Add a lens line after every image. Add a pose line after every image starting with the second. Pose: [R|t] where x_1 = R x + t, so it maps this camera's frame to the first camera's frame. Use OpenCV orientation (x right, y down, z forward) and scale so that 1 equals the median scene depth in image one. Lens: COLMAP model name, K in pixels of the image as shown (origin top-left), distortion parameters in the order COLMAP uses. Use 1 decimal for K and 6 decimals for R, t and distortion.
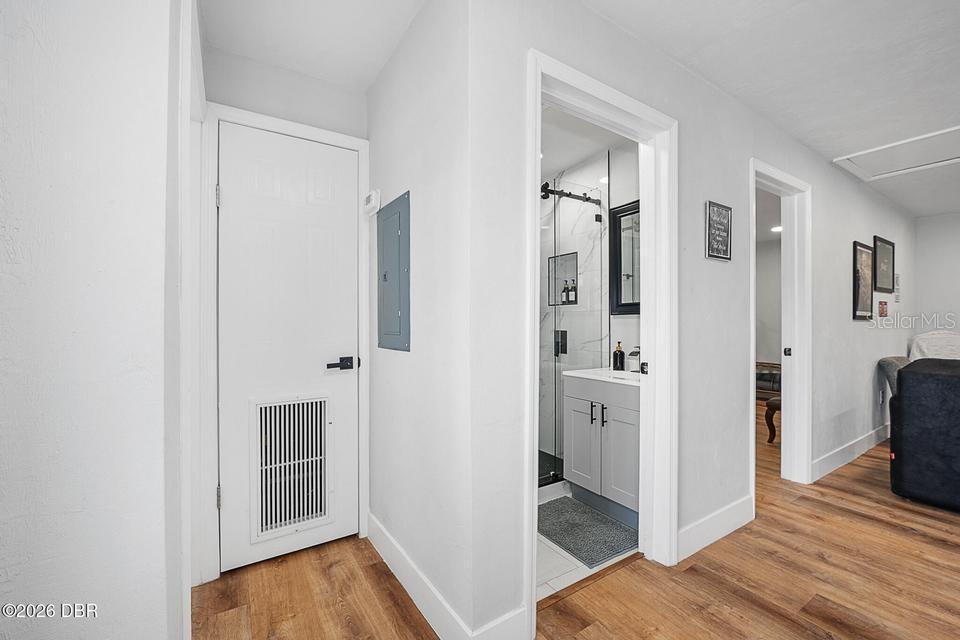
lens RADIAL K [[408.6, 0, 469.4], [0, 408.6, 329.3], [0, 0, 1]] dist [0.020929, -0.000024]
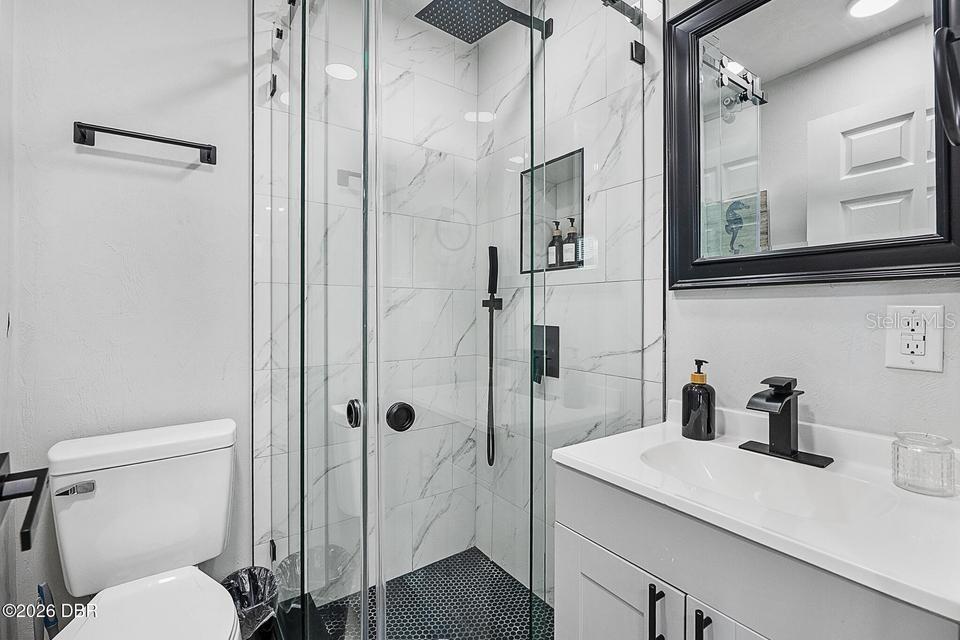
lens RADIAL K [[423.8, 0, 478.2], [0, 423.8, 310.4], [0, 0, 1]] dist [0.000000, -0.000026]
pose [[0.997732, 0.004088, 0.067183, 0.117098], [-0.003360, 0.999934, -0.010949, -0.008935], [-0.067224, 0.010698, 0.997681, 0.536018]]
